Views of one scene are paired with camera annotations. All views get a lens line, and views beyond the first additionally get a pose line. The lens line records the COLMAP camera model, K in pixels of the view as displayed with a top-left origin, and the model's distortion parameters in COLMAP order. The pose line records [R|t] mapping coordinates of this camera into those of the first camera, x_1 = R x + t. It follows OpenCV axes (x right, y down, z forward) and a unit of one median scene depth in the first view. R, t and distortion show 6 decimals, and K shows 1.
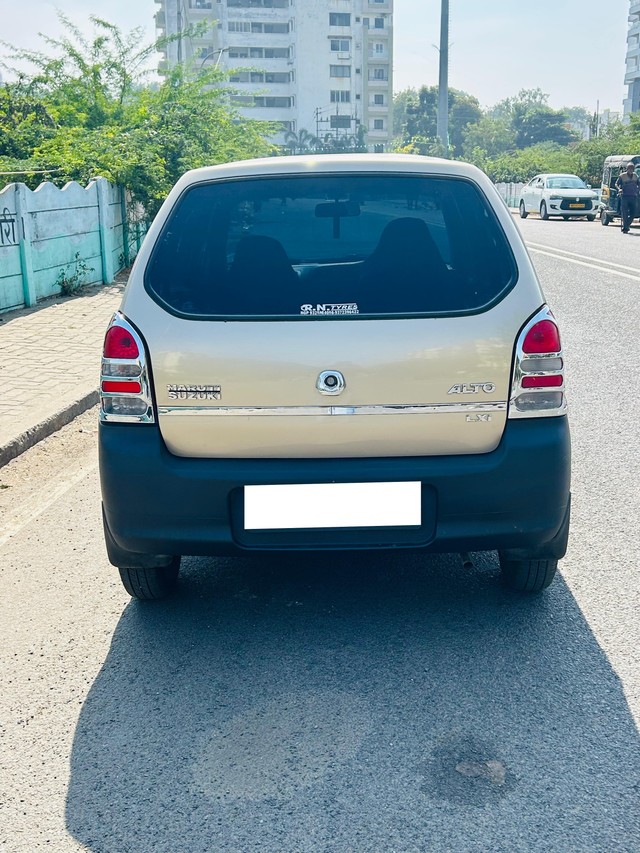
lens RADIAL K [[955.8, 0, 320.0], [0, 955.8, 426.5], [0, 0, 1]] dist [0.081095, -0.122367]
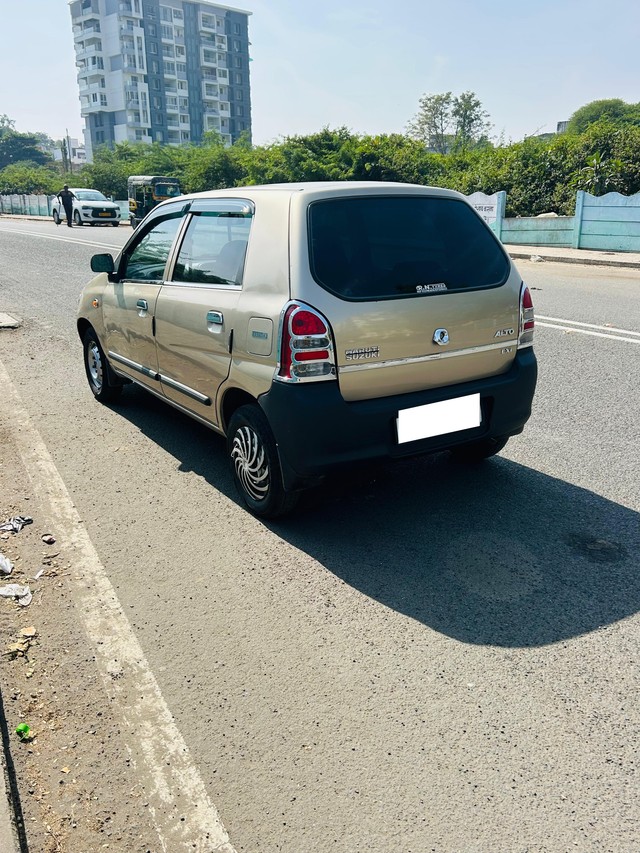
lens RADIAL K [[741.6, 0, 320.0], [0, 741.6, 426.5], [0, 0, 1]] dist [0.032346, -0.009419]
pose [[0.828914, -0.157023, 0.536885, -0.769483], [0.128549, 0.987577, 0.090366, -0.035391], [-0.544405, -0.005890, 0.838802, 0.118576]]
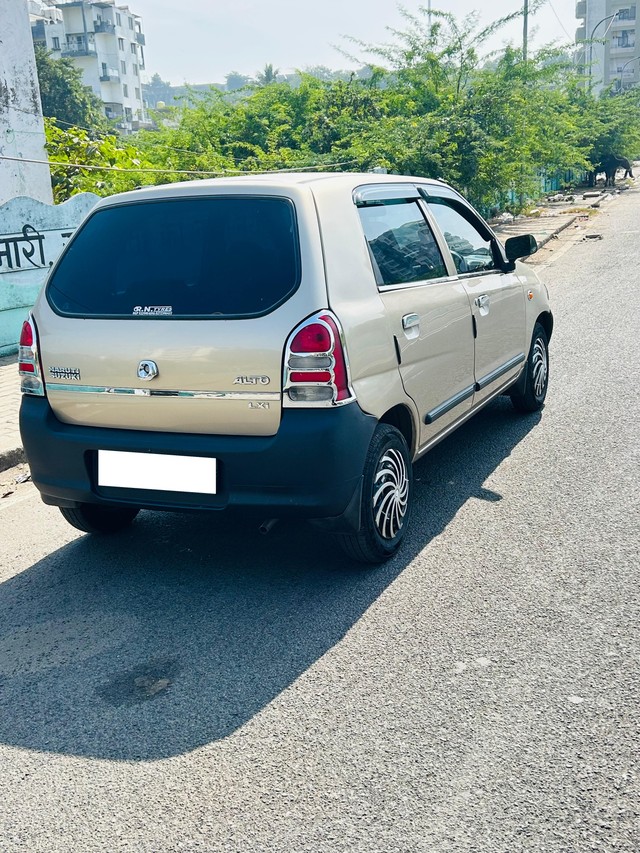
lens RADIAL K [[955.8, 0, 320.0], [0, 955.8, 426.5], [0, 0, 1]] dist [0.081095, -0.122367]
pose [[0.921815, 0.060537, -0.382874, 0.669896], [-0.051531, 0.998101, 0.033743, -0.026038], [0.384189, -0.011375, 0.923184, -0.053869]]
